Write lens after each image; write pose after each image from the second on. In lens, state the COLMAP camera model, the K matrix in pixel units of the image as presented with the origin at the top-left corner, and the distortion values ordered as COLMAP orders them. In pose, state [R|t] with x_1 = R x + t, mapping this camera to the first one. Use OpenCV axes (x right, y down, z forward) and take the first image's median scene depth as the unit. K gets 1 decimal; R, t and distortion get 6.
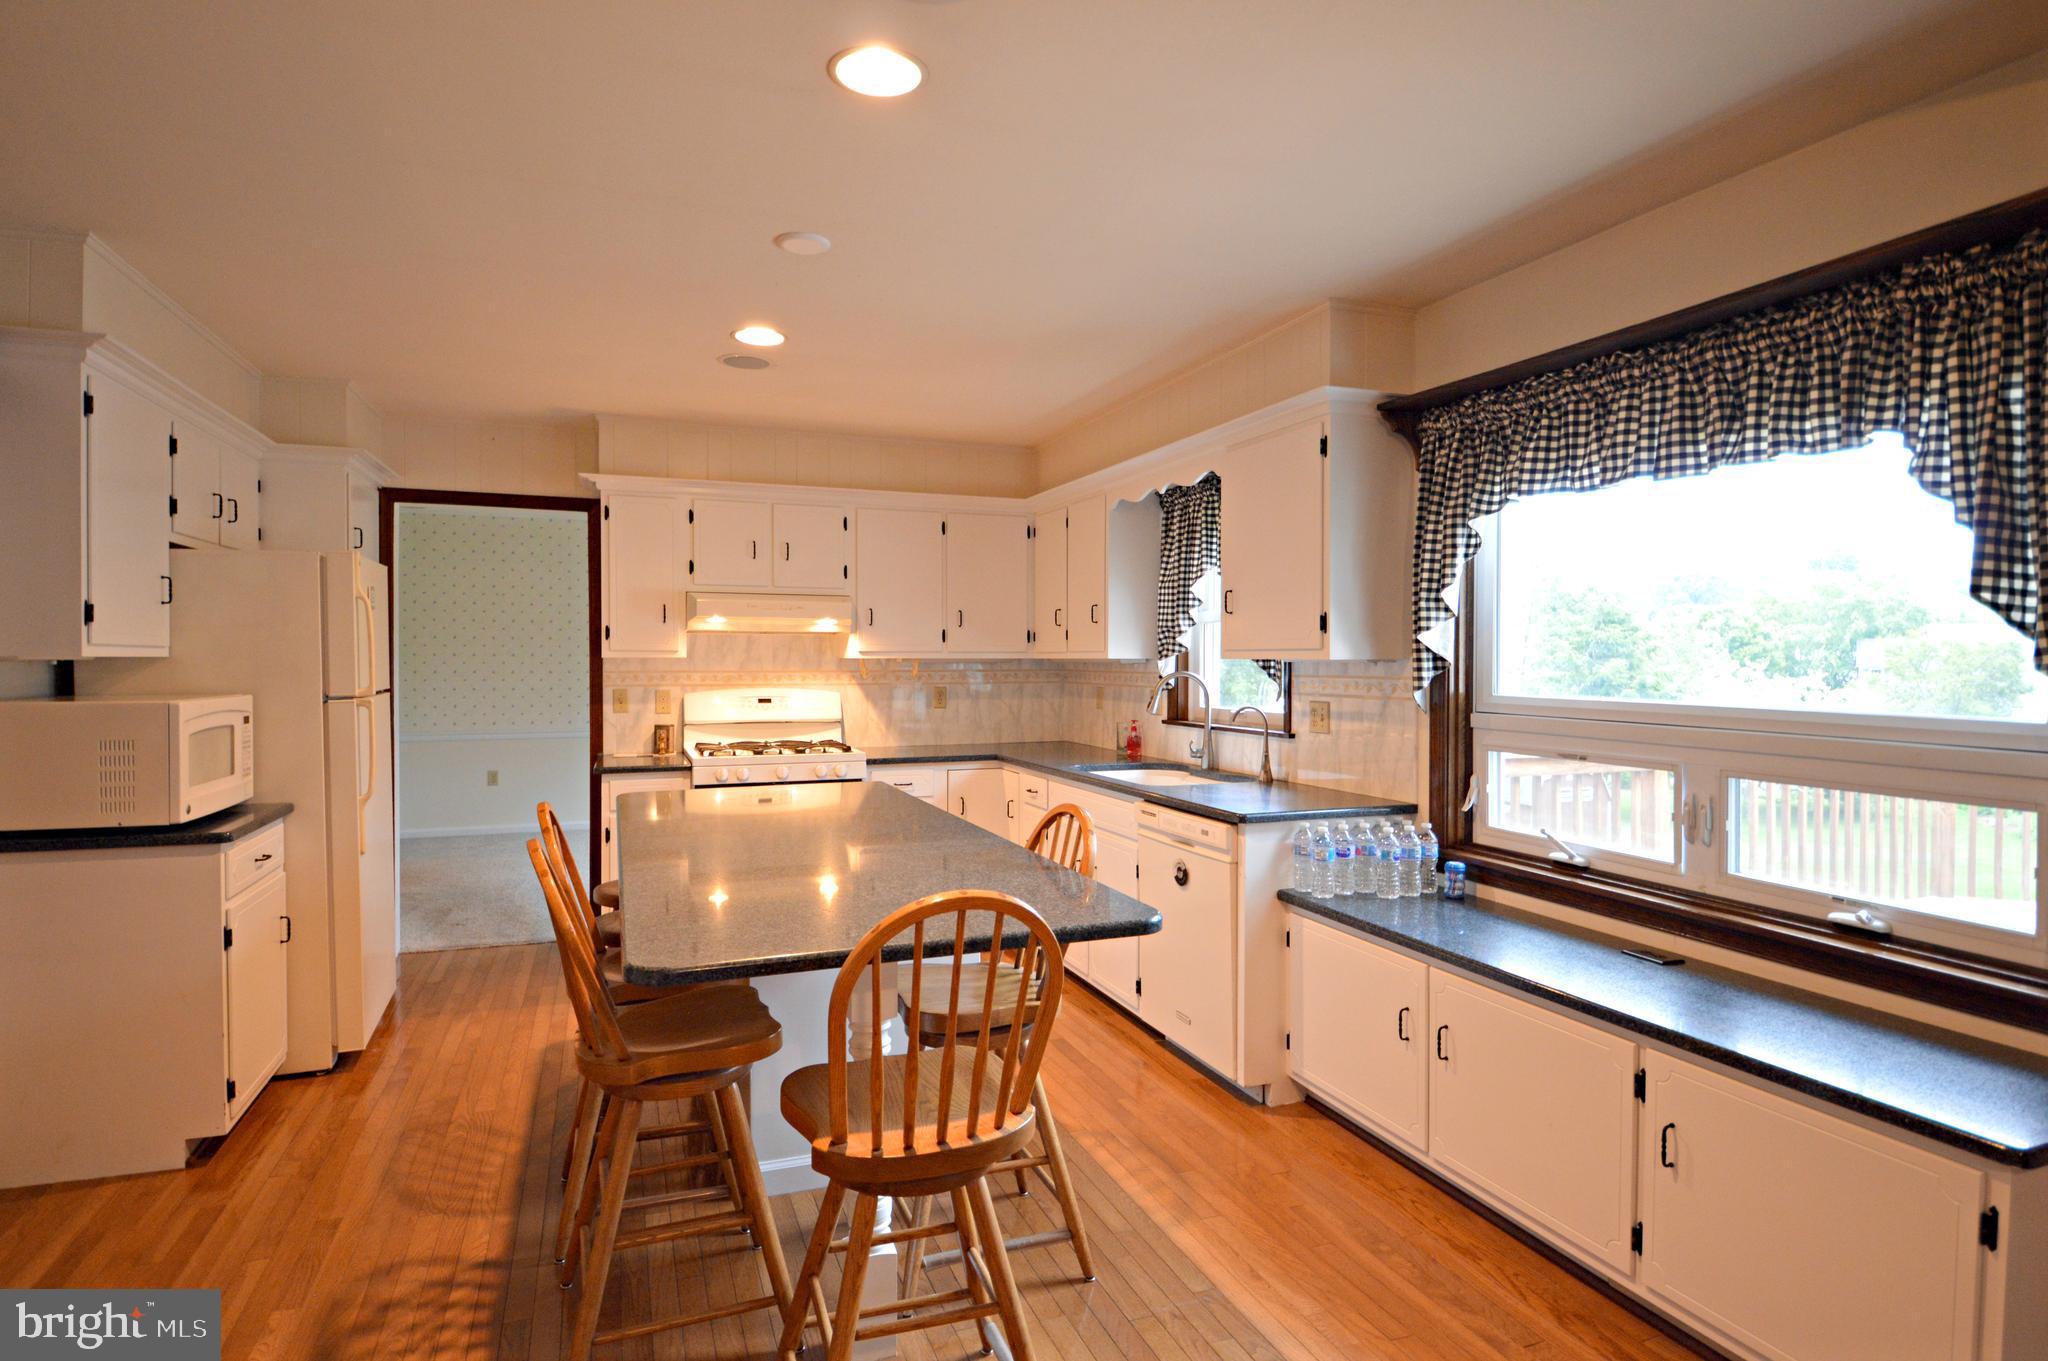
lens RADIAL K [[1104.2, 0, 1021.3], [0, 1104.2, 675.5], [0, 0, 1]] dist [0.005595, -0.016874]
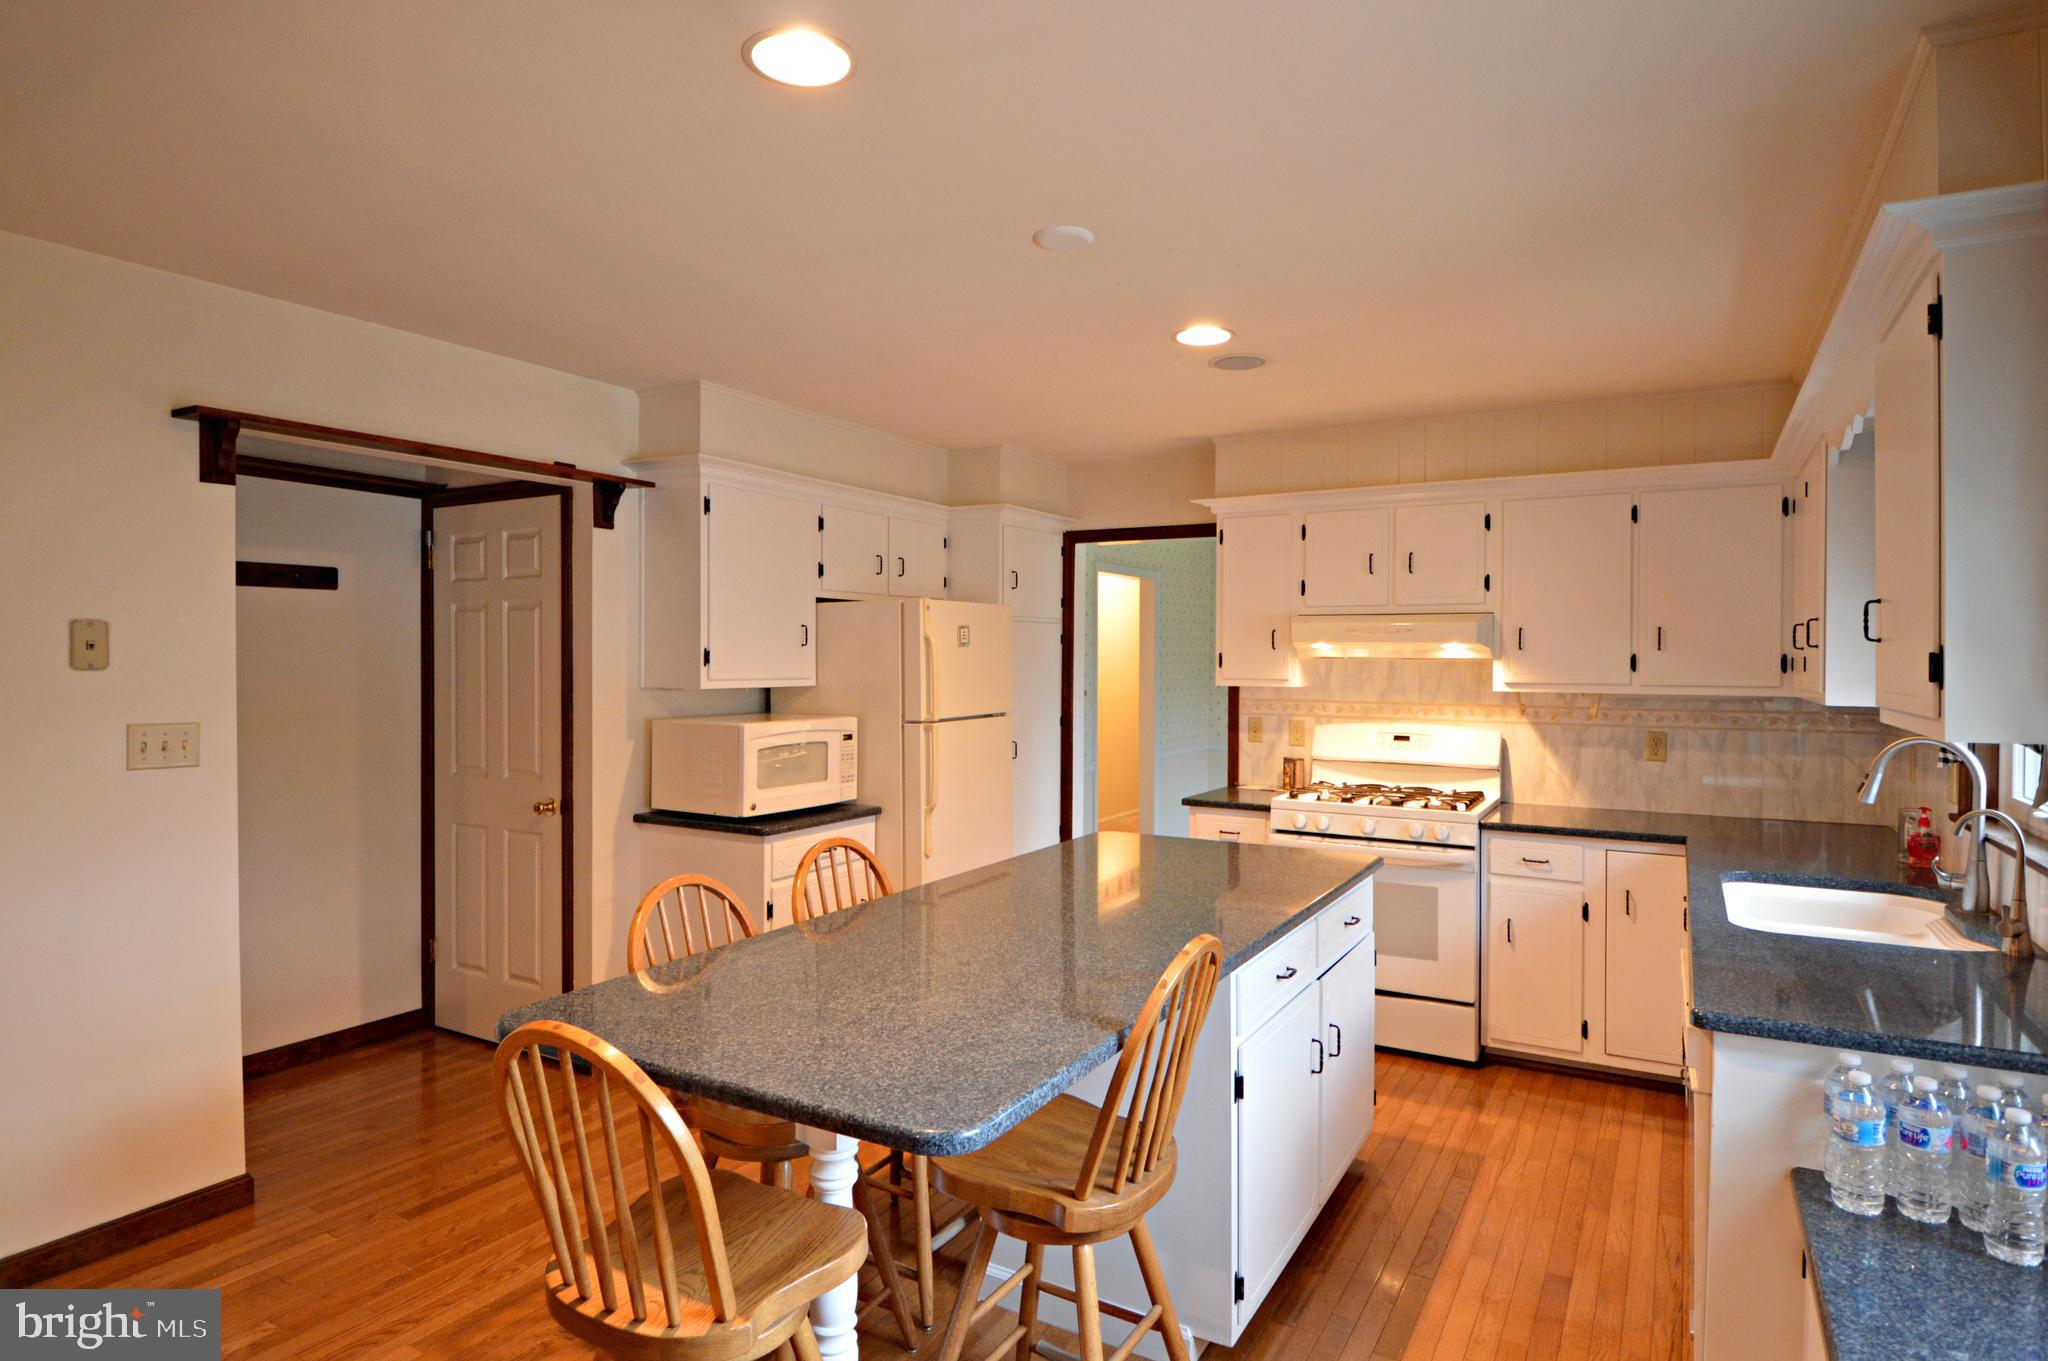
lens RADIAL K [[1104.2, 0, 1018.1], [0, 1104.2, 669.0], [0, 0, 1]] dist [0.005595, -0.016874]
pose [[0.621598, 0.009500, -0.783279, 0.260934], [-0.016672, 0.999860, -0.001104, -0.025541], [0.783159, 0.013745, 0.621670, 0.242832]]
